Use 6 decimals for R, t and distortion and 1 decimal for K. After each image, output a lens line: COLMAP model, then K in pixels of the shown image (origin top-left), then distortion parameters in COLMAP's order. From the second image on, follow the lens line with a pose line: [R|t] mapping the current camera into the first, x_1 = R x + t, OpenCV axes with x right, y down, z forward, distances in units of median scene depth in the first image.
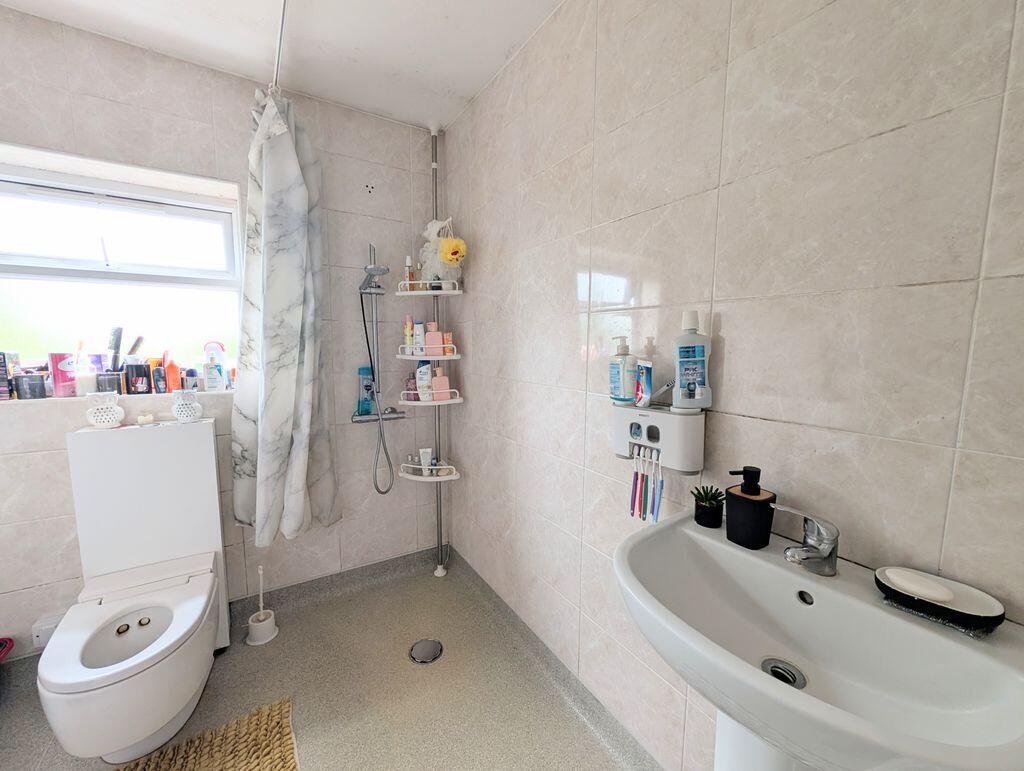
lens RADIAL K [[404.2, 0, 512.0], [0, 404.2, 385.5], [0, 0, 1]] dist [-0.001418, -0.000273]
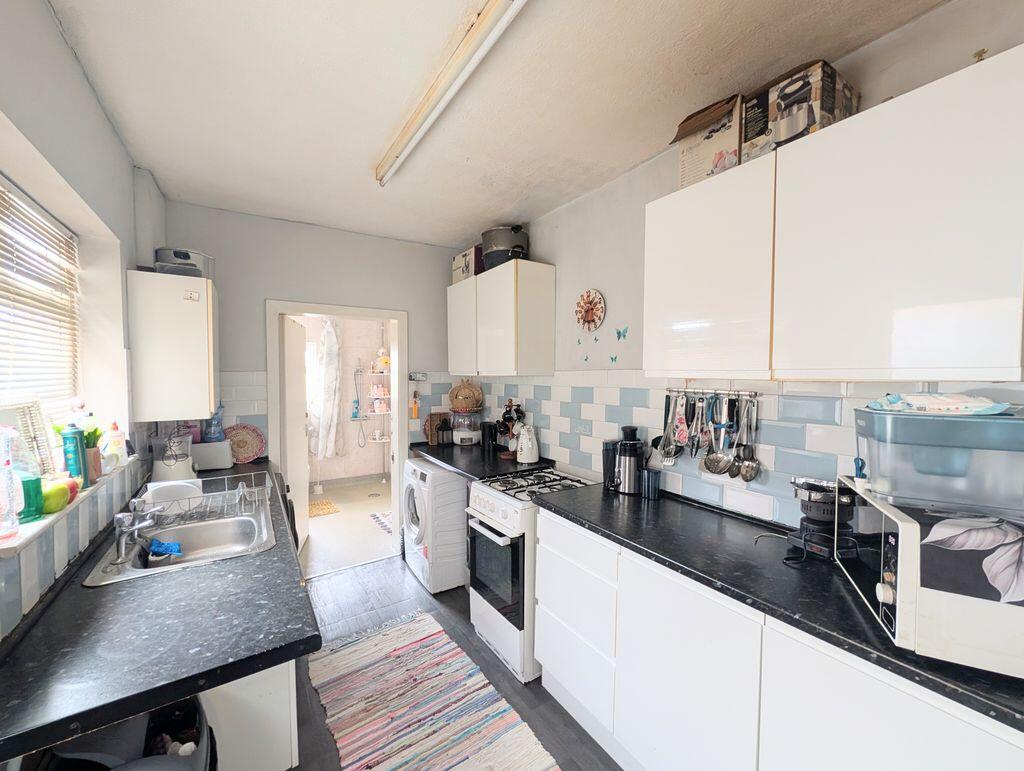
lens RADIAL K [[404.2, 0, 512.0], [0, 404.2, 385.5], [0, 0, 1]] dist [-0.001418, -0.000273]
pose [[0.999895, -0.004994, 0.013617, 0.759303], [0.005970, 0.997344, -0.072589, 0.067344], [-0.013218, 0.072663, 0.997269, -2.022113]]
